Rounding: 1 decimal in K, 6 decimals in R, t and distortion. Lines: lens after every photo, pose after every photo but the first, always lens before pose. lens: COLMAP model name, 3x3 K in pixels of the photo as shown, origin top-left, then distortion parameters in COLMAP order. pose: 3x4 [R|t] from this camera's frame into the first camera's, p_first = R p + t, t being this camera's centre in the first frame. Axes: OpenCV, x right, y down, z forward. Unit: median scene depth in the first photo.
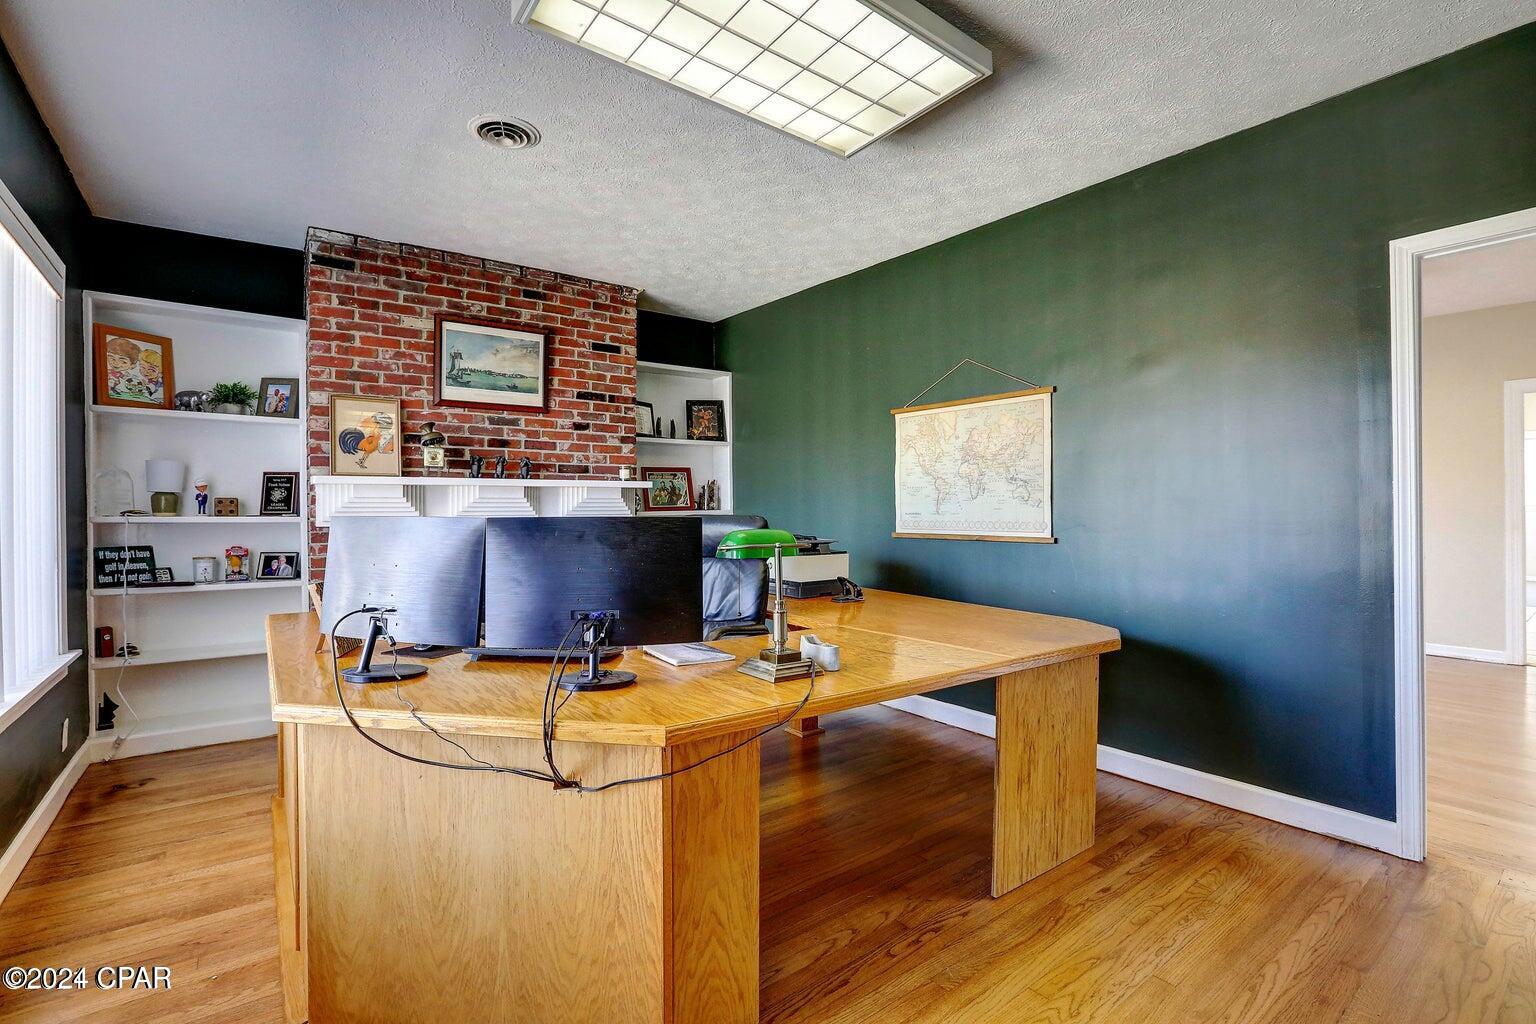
lens RADIAL K [[707.0, 0, 768.0], [0, 707.0, 512.0], [0, 0, 1]] dist [-0.022703, 0.000942]
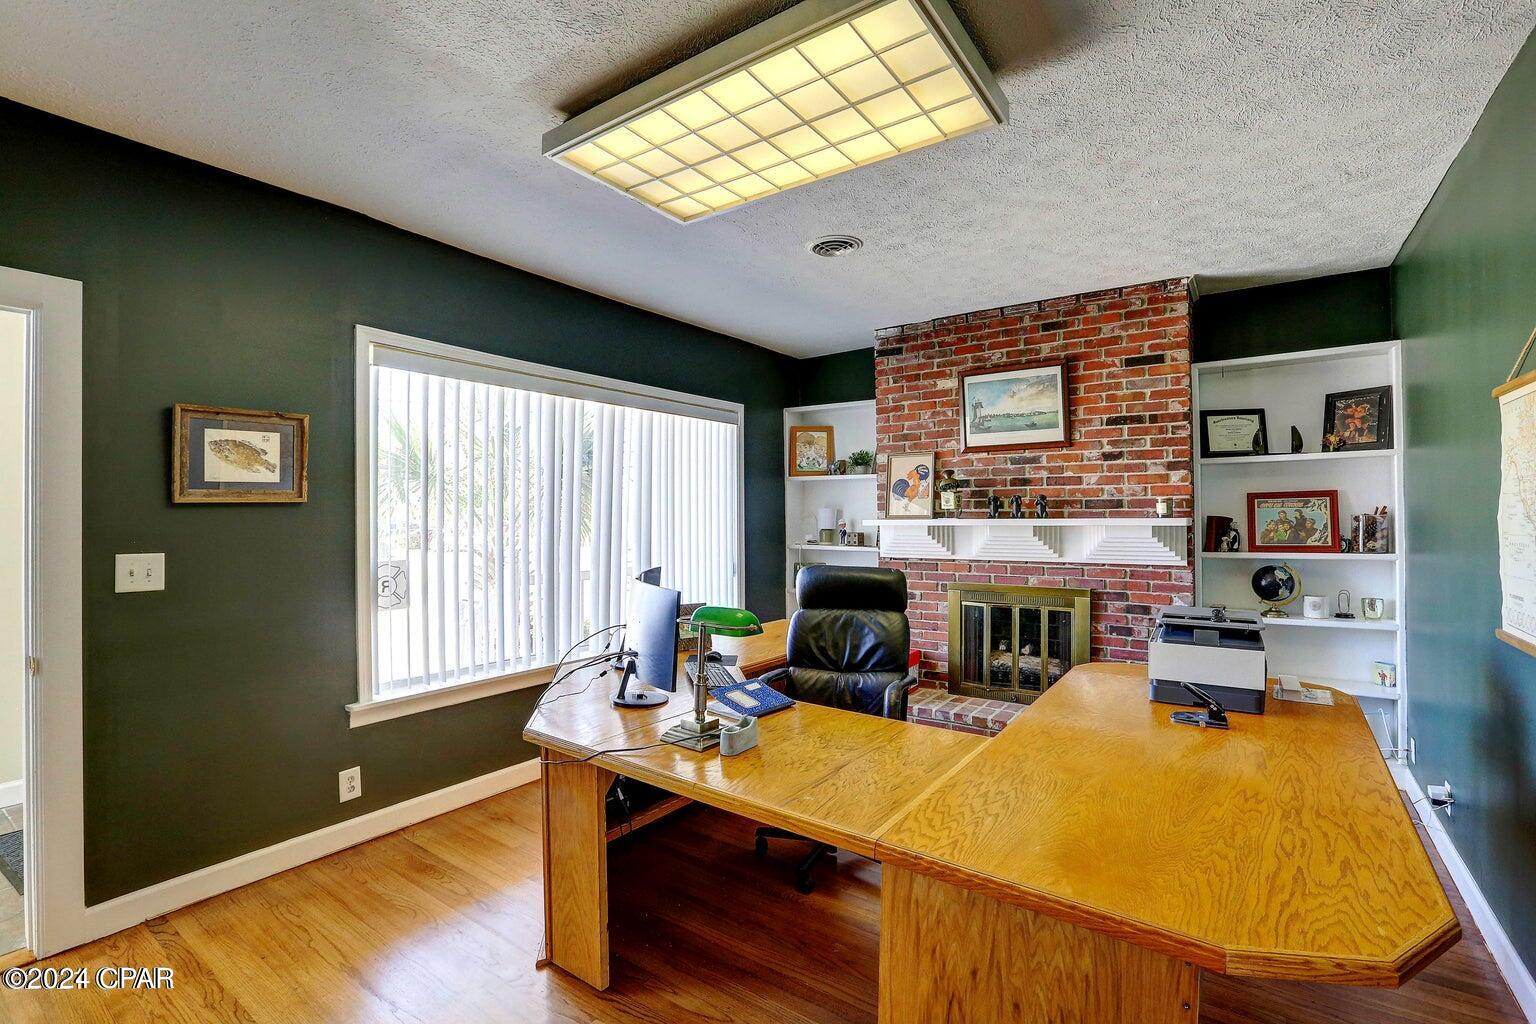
lens RADIAL K [[707.0, 0, 768.0], [0, 707.0, 512.0], [0, 0, 1]] dist [-0.022703, 0.000942]
pose [[0.317952, -0.000836, -0.948106, 0.460471], [0.002304, 0.999997, -0.000110, -0.054149], [0.948104, -0.002150, 0.317953, 0.322067]]
